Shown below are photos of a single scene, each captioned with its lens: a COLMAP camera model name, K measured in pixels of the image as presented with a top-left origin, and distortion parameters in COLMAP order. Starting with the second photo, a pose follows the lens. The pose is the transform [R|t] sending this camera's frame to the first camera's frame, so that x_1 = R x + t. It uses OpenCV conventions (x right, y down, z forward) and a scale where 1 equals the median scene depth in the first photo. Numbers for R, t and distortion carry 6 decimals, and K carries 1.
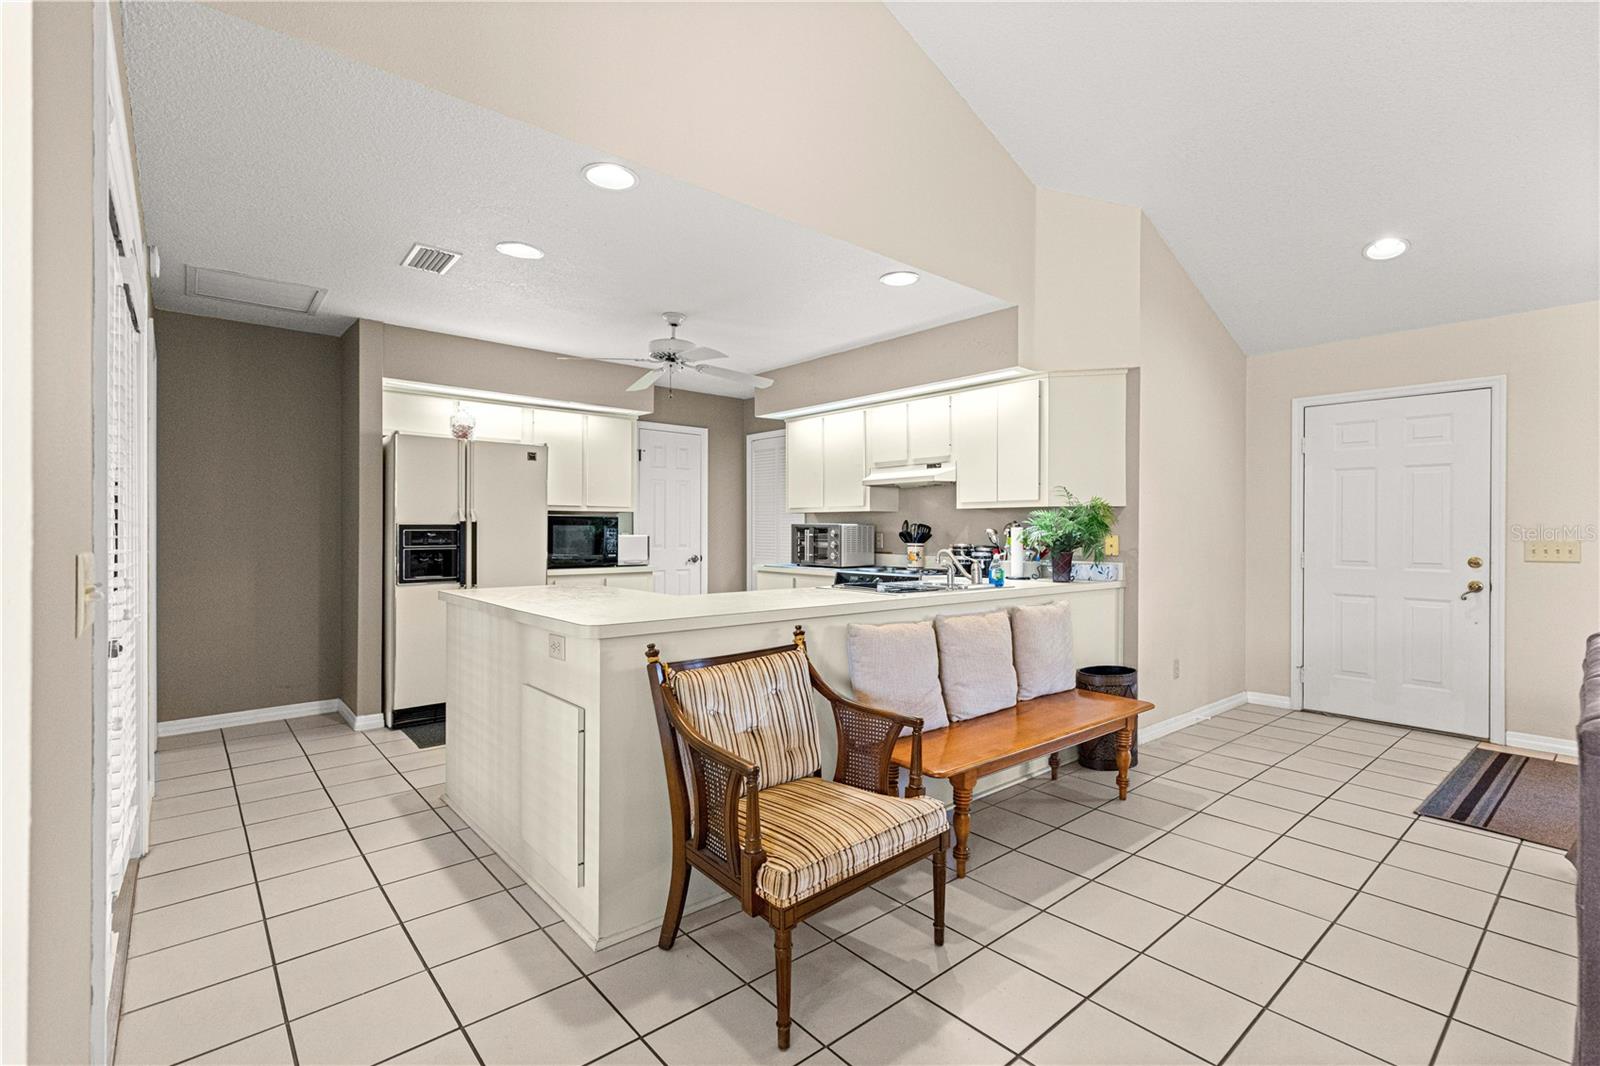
lens RADIAL K [[720.5, 0, 808.8], [0, 720.5, 529.0], [0, 0, 1]] dist [0.013842, -0.004406]
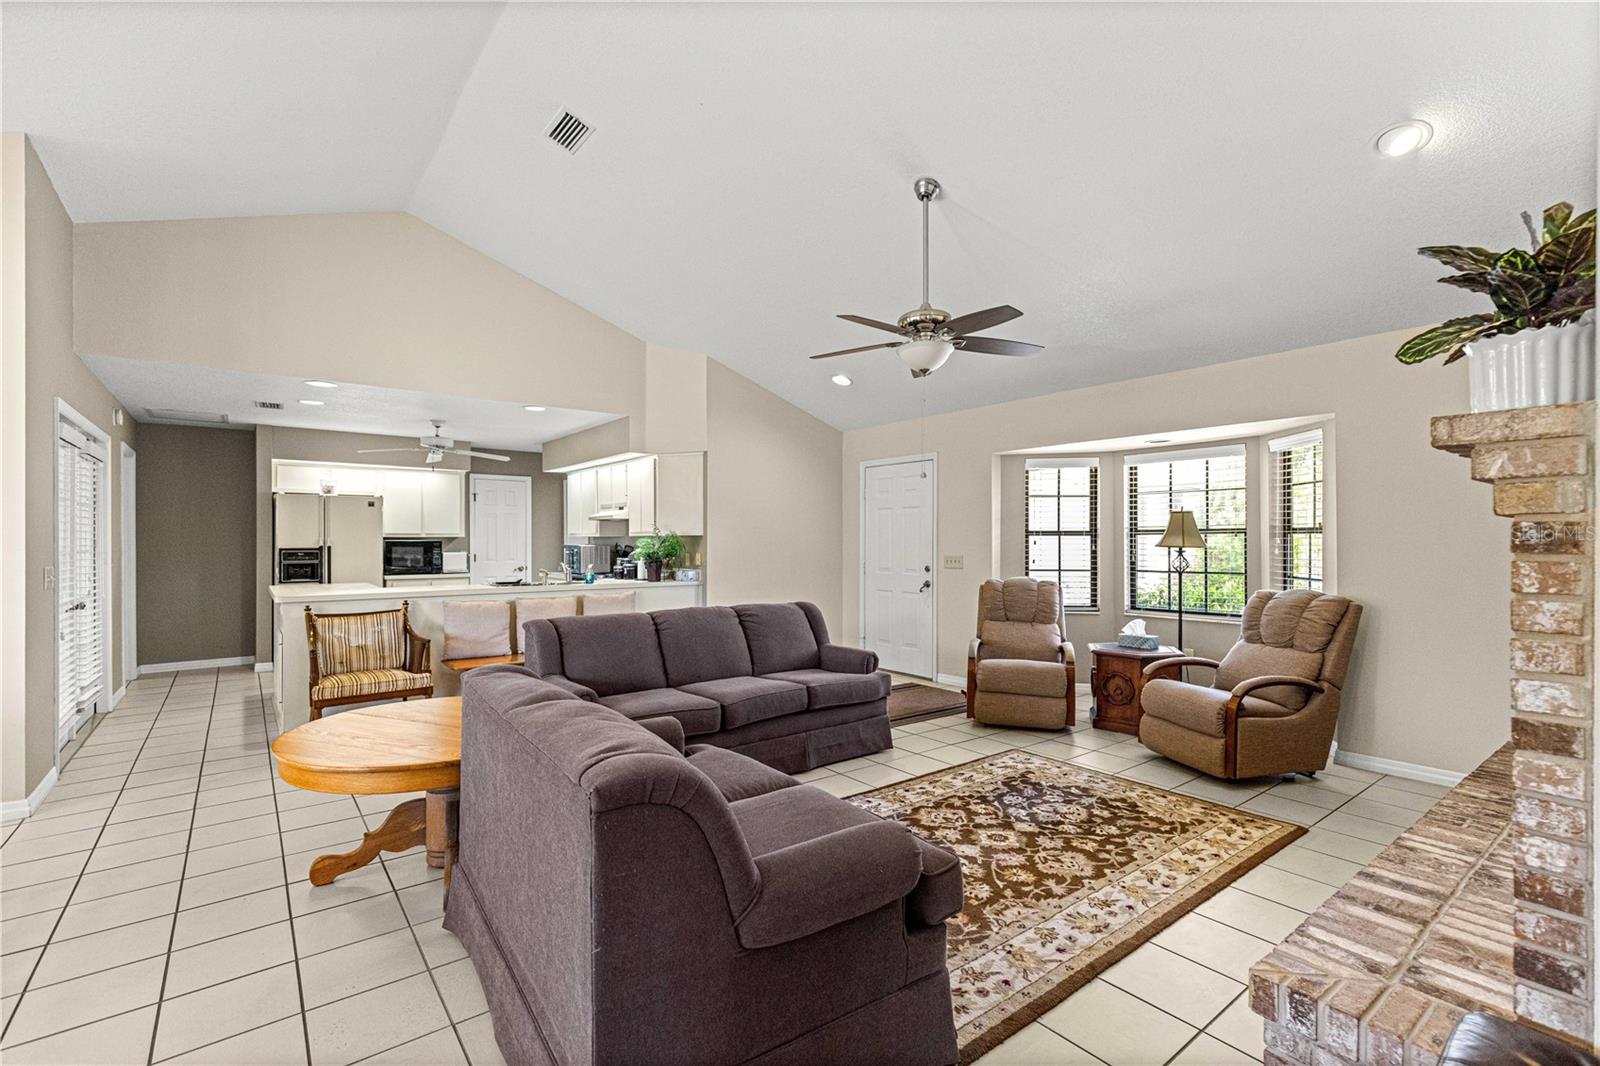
lens RADIAL K [[720.5, 0, 804.5], [0, 720.5, 540.2], [0, 0, 1]] dist [0.013842, -0.004406]
pose [[0.998259, -0.005134, -0.058766, 0.702123], [0.005194, 0.999986, 0.000866, -0.018826], [0.058761, -0.001170, 0.998271, -0.564295]]
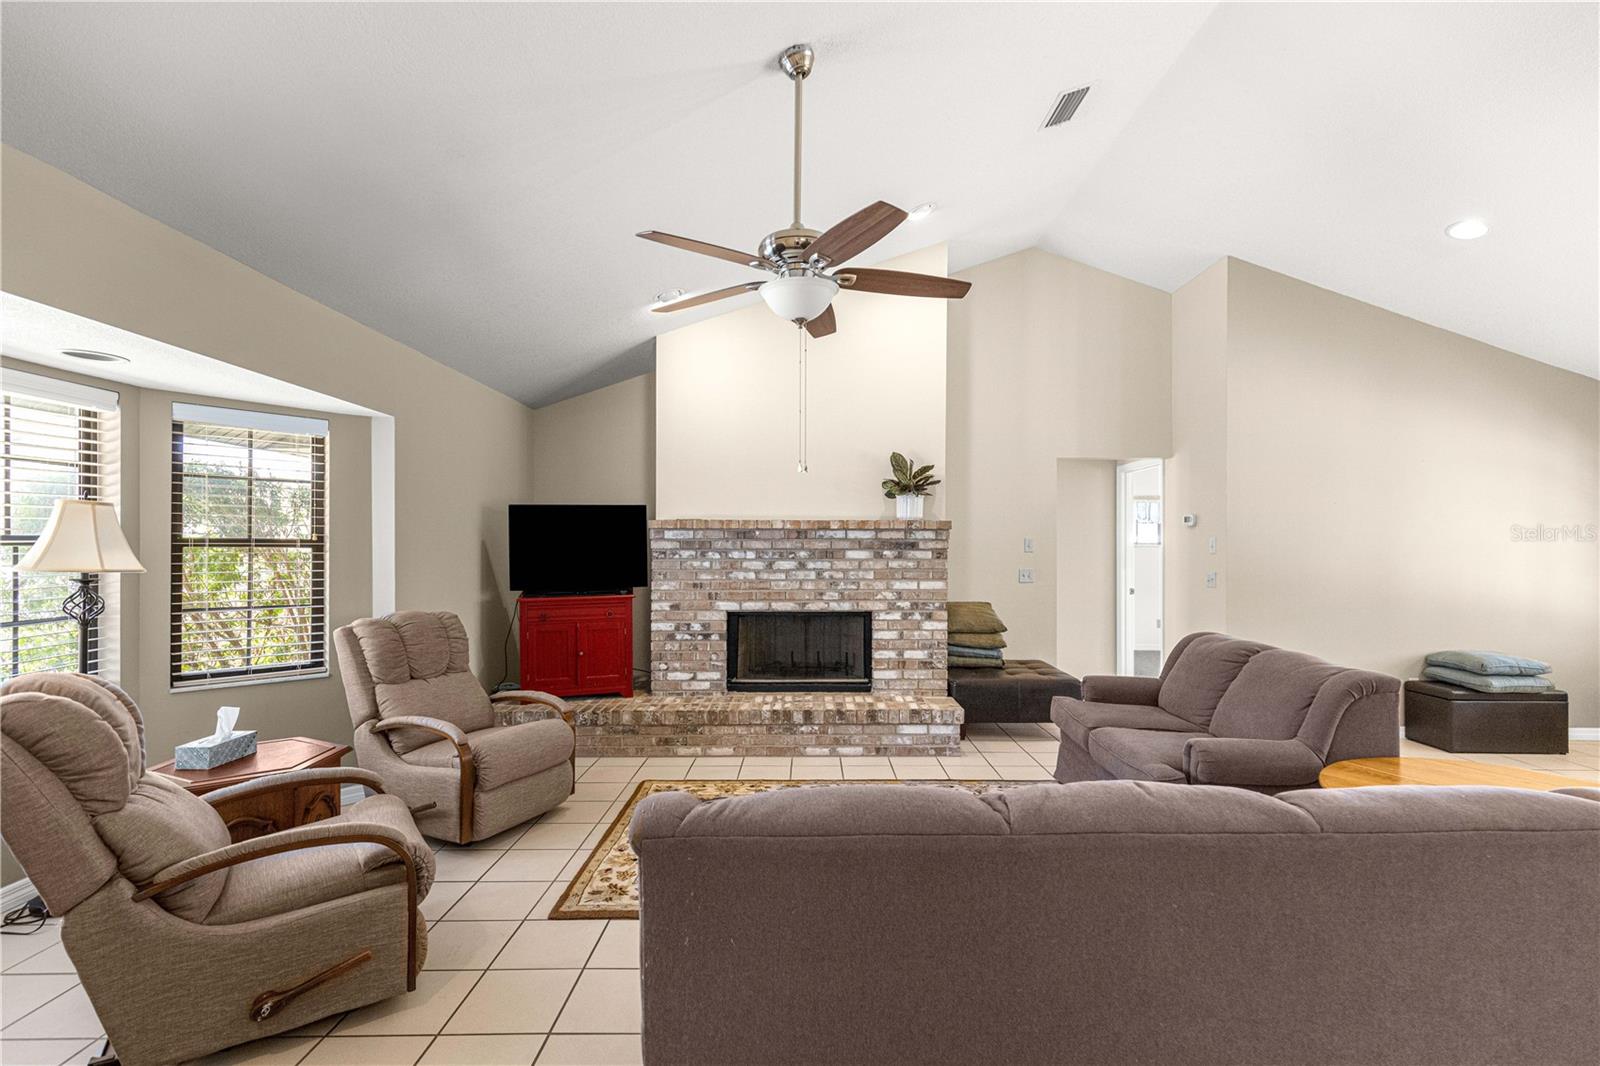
lens RADIAL K [[720.5, 0, 801.5], [0, 720.5, 545.9], [0, 0, 1]] dist [0.013842, -0.004406]
pose [[-0.744593, -0.005311, 0.667498, 0.391123], [-0.007503, 0.999972, -0.000413, -0.029346], [-0.667477, -0.005316, -0.744612, 0.743710]]
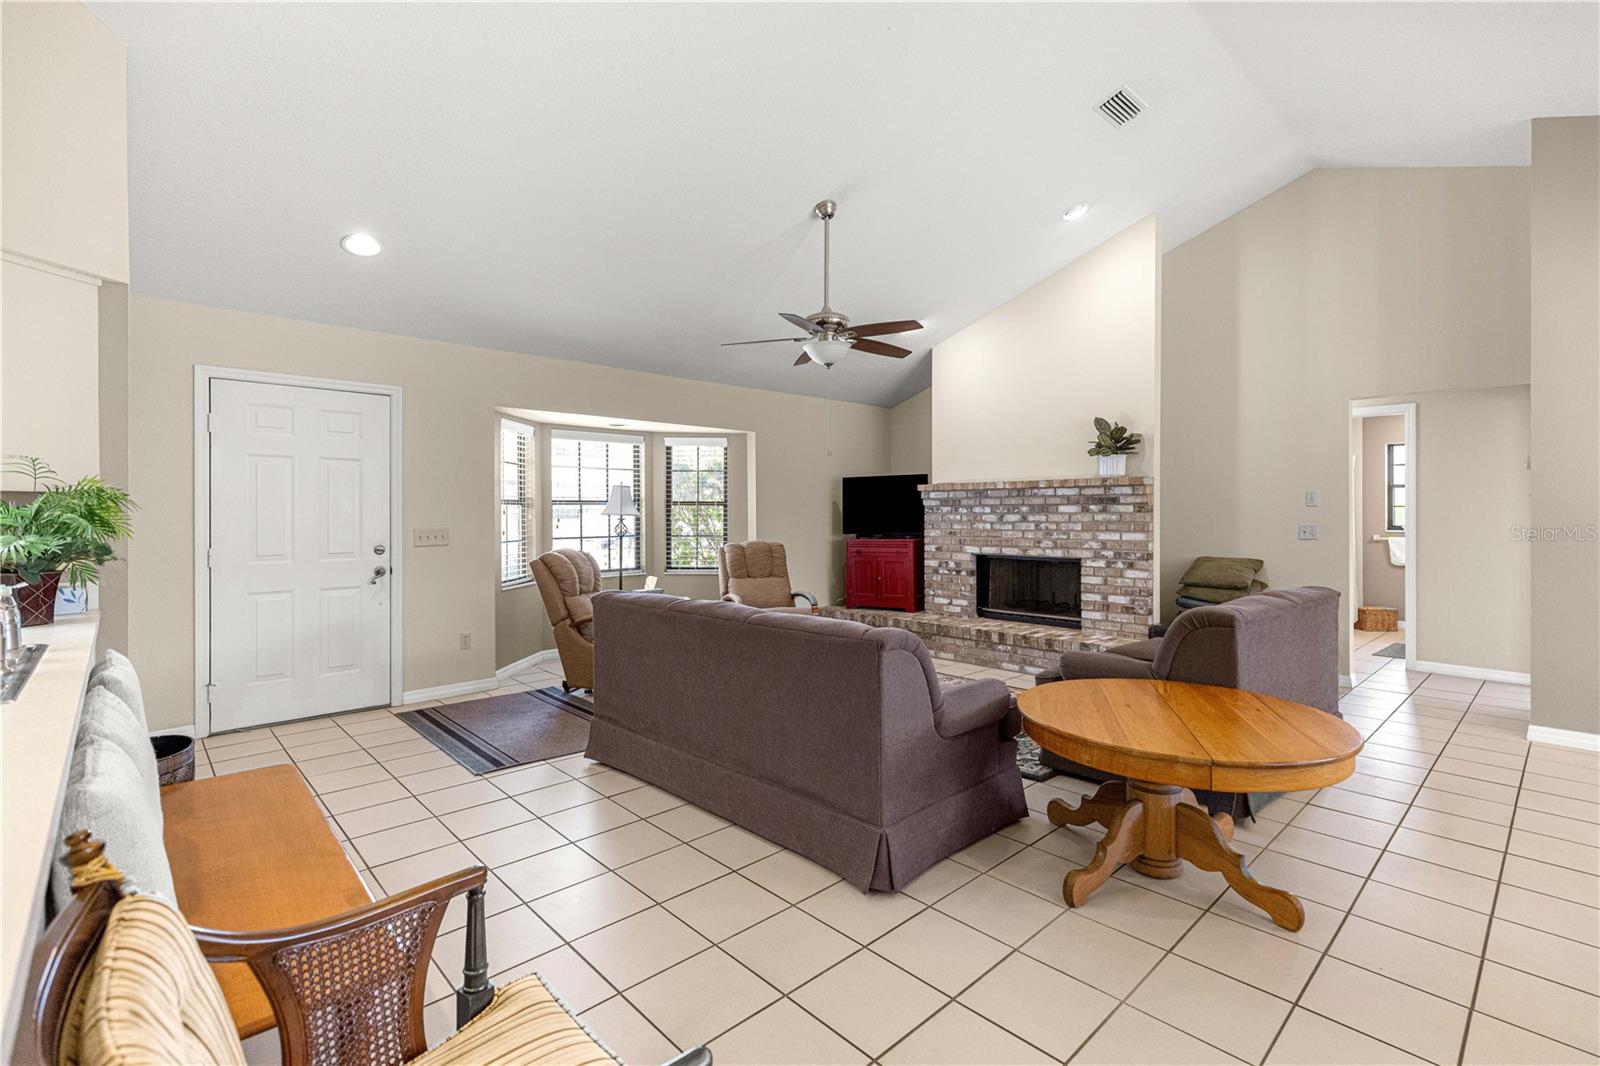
lens RADIAL K [[720.5, 0, 813.7], [0, 720.5, 514.2], [0, 0, 1]] dist [0.013842, -0.004406]
pose [[-0.033513, -0.006749, 0.999415, -0.209146], [-0.000671, 0.999977, 0.006731, -0.015948], [-0.999438, -0.000445, -0.033517, 0.348897]]
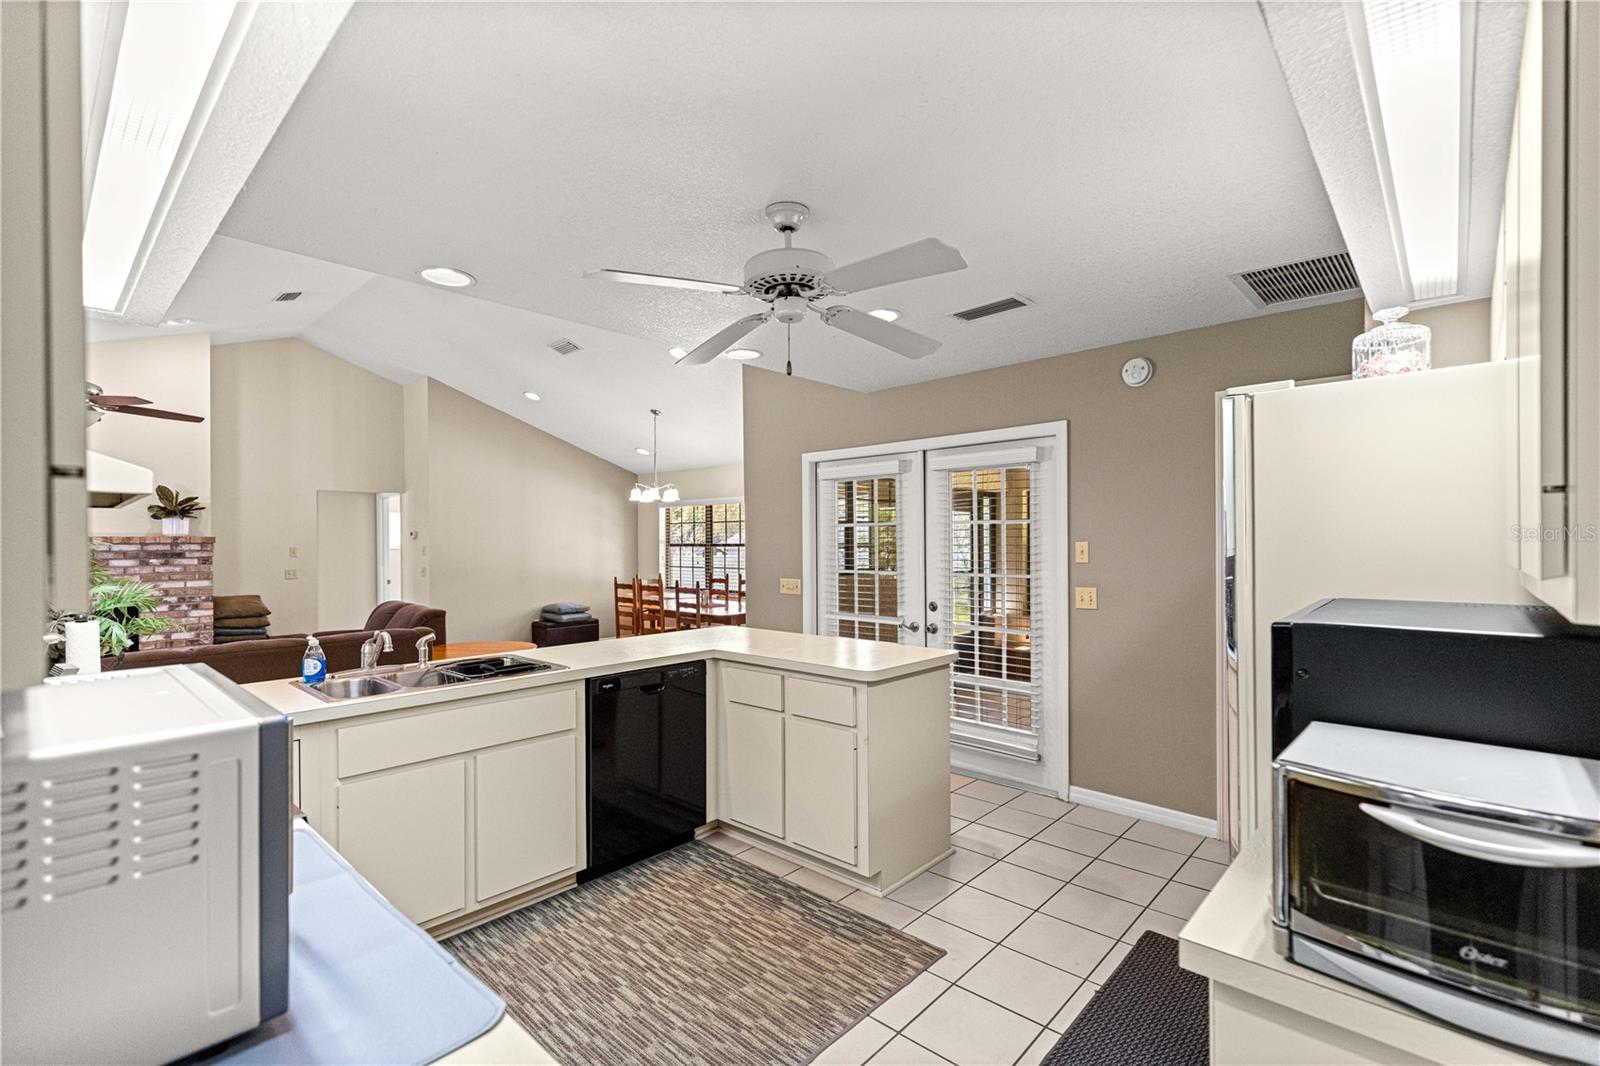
lens RADIAL K [[720.5, 0, 807.8], [0, 720.5, 543.4], [0, 0, 1]] dist [0.013842, -0.004406]
pose [[-0.994720, 0.004149, -0.102545, -0.143942], [0.004214, 0.999991, -0.000414, -0.049932], [0.102542, -0.000844, -0.994728, 1.442362]]
